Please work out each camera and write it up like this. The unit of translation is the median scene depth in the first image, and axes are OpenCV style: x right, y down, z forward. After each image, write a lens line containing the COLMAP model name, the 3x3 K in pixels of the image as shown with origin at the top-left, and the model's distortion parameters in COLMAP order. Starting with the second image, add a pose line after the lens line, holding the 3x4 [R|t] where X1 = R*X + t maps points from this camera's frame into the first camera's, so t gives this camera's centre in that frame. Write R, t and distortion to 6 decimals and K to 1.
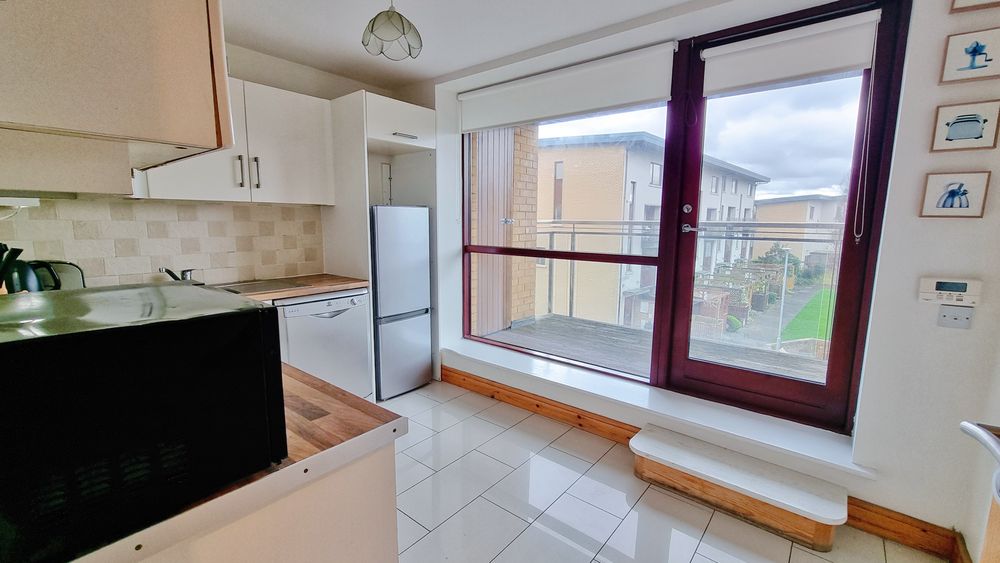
lens RADIAL K [[412.4, 0, 500.0], [0, 412.4, 281.5], [0, 0, 1]] dist [-0.002480, -0.000135]
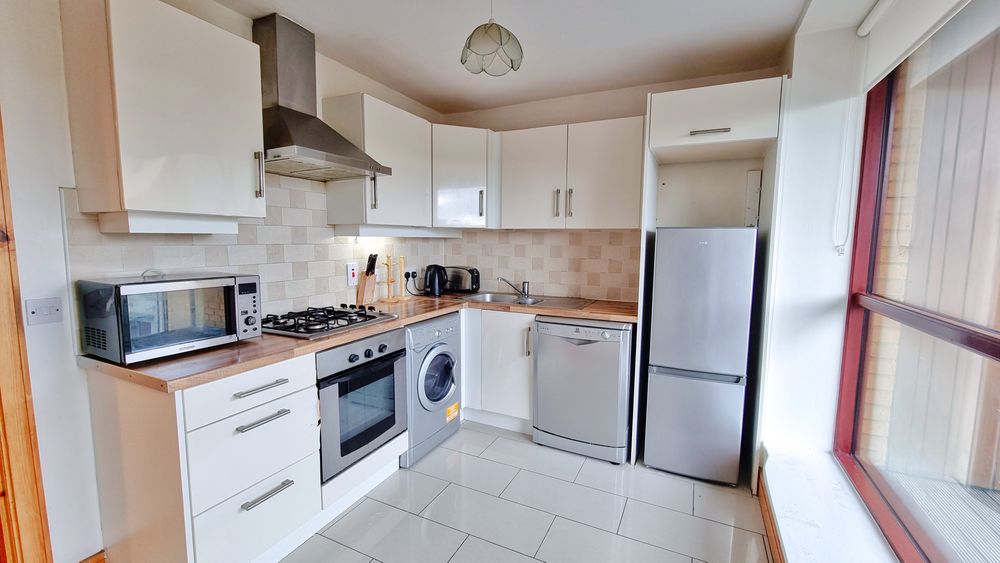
lens RADIAL K [[412.4, 0, 500.0], [0, 412.4, 281.5], [0, 0, 1]] dist [-0.002480, -0.000135]
pose [[0.236158, 0.092369, -0.967315, 0.448547], [-0.150607, 0.986922, 0.057472, -0.082761], [0.959972, 0.132112, 0.246981, 0.535151]]
